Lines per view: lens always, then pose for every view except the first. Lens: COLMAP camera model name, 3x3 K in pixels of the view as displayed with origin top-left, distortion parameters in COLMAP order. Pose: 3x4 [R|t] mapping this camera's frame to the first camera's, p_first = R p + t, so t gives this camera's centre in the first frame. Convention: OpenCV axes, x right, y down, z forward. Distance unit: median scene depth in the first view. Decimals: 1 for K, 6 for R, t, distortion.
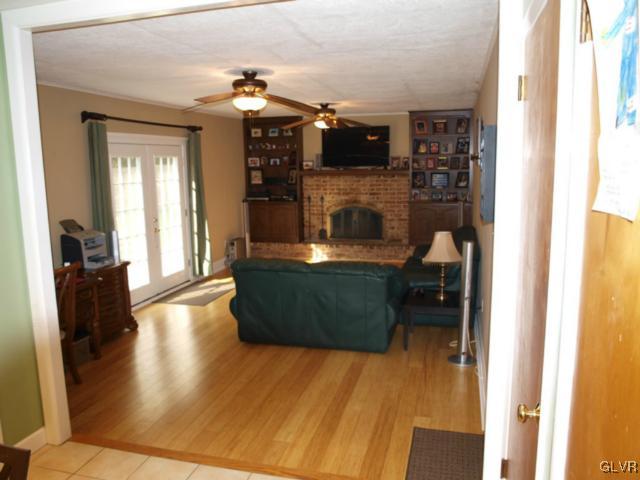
lens RADIAL K [[512.5, 0, 320.0], [0, 512.5, 240.0], [0, 0, 1]] dist [-0.105149, 0.064635]
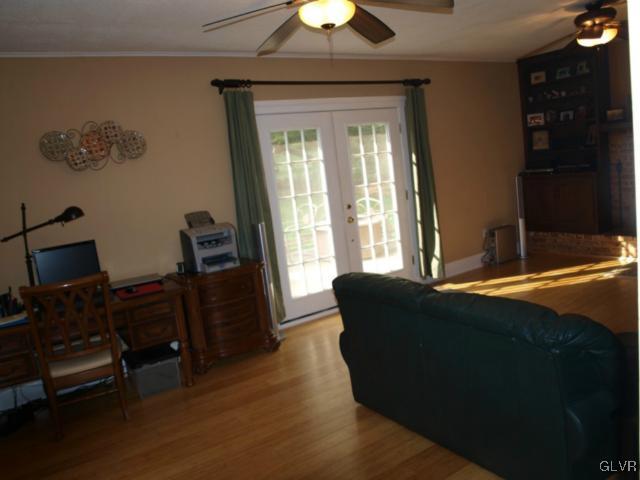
lens RADIAL K [[512.5, 0, 320.0], [0, 512.5, 240.0], [0, 0, 1]] dist [-0.105149, 0.064635]
pose [[0.741850, 0.026736, -0.670033, 0.151668], [0.004557, 0.998981, 0.044906, -0.020419], [0.670551, -0.036367, 0.740972, 0.332275]]
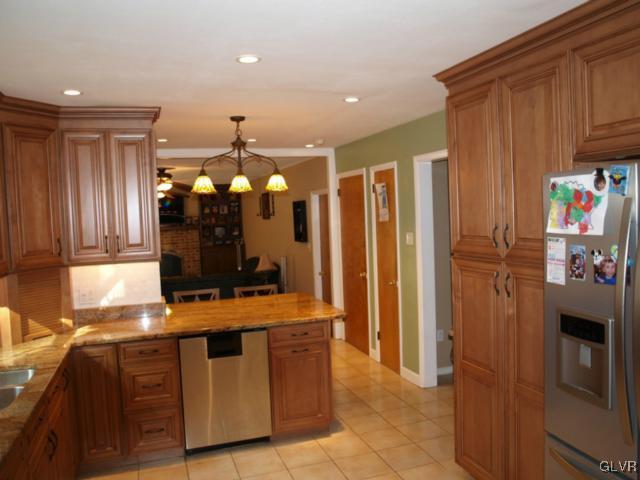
lens RADIAL K [[512.5, 0, 320.0], [0, 512.5, 240.0], [0, 0, 1]] dist [-0.105149, 0.064635]
pose [[0.829006, -0.045616, 0.557377, -0.402890], [0.109264, 0.990671, -0.081434, 0.067103], [-0.548463, 0.128411, 0.826256, -0.424652]]
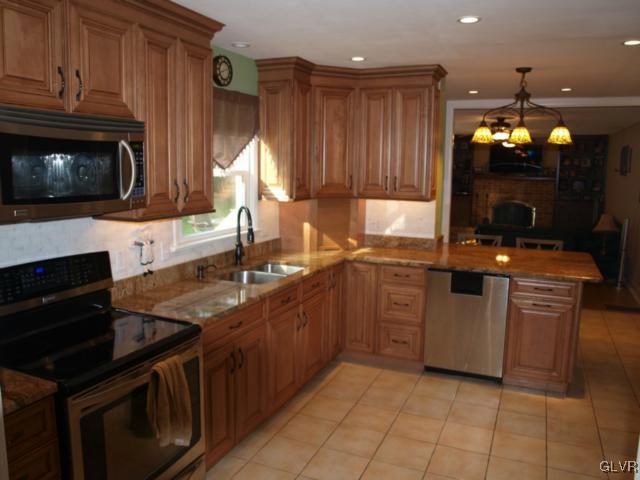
lens RADIAL K [[512.5, 0, 320.0], [0, 512.5, 240.0], [0, 0, 1]] dist [-0.105149, 0.064635]
pose [[0.988211, 0.052775, -0.143715, -0.295874], [-0.053532, 0.998565, -0.001407, 0.079607], [0.143434, 0.009084, 0.989618, -0.505185]]
